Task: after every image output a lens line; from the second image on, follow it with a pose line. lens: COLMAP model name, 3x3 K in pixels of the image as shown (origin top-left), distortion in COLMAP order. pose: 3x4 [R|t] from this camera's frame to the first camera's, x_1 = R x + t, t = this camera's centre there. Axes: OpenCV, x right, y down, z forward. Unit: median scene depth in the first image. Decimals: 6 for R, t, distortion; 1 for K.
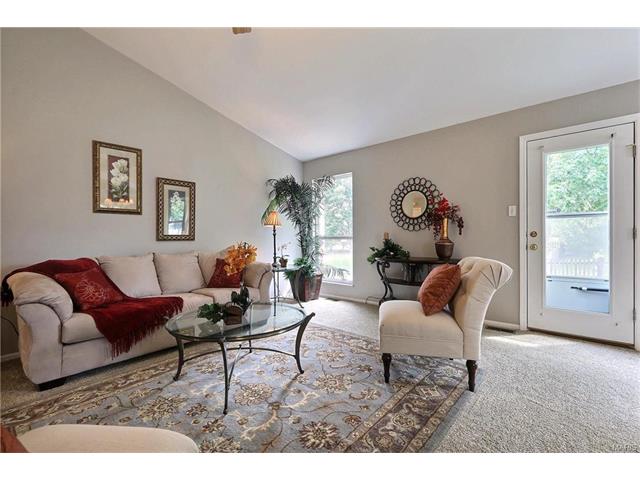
lens RADIAL K [[296.0, 0, 326.5], [0, 296.0, 238.1], [0, 0, 1]] dist [0.002933, 0.000012]
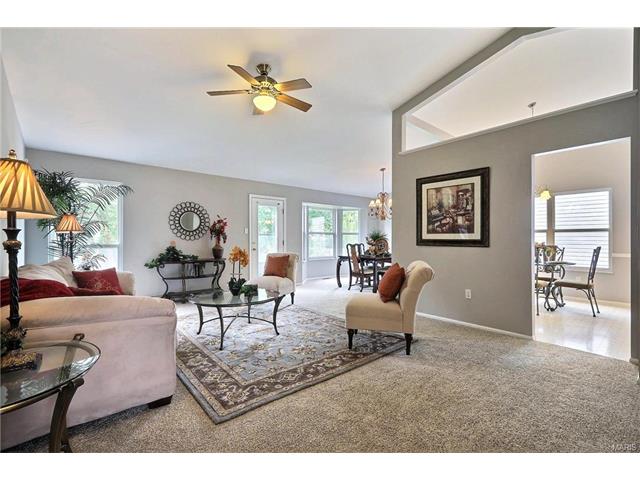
lens RADIAL K [[276.7, 0, 320.0], [0, 276.7, 240.0], [0, 0, 1]] dist [0.000663, 0.000002]
pose [[0.167352, 0.011850, 0.985826, -1.153598], [0.010400, 0.999851, -0.013784, -0.001000], [-0.985842, 0.012559, 0.167204, 0.230615]]
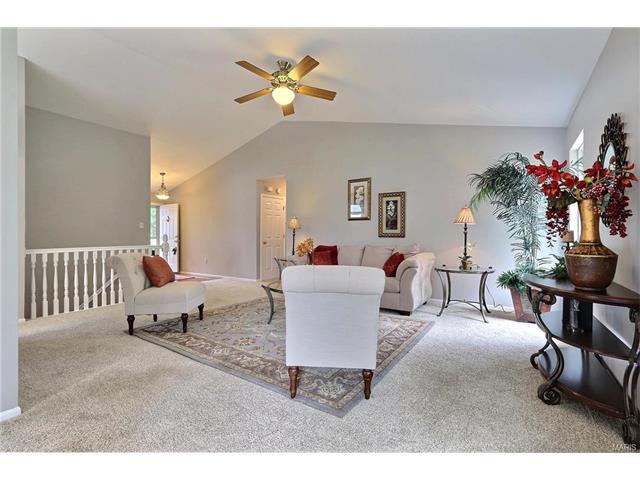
lens RADIAL K [[296.0, 0, 326.5], [0, 296.0, 238.1], [0, 0, 1]] dist [0.002933, 0.000012]
pose [[0.125753, 0.019799, -0.991864, 0.922613], [-0.006121, 0.999797, 0.019181, -0.015275], [0.992043, 0.003659, 0.125848, 0.623535]]
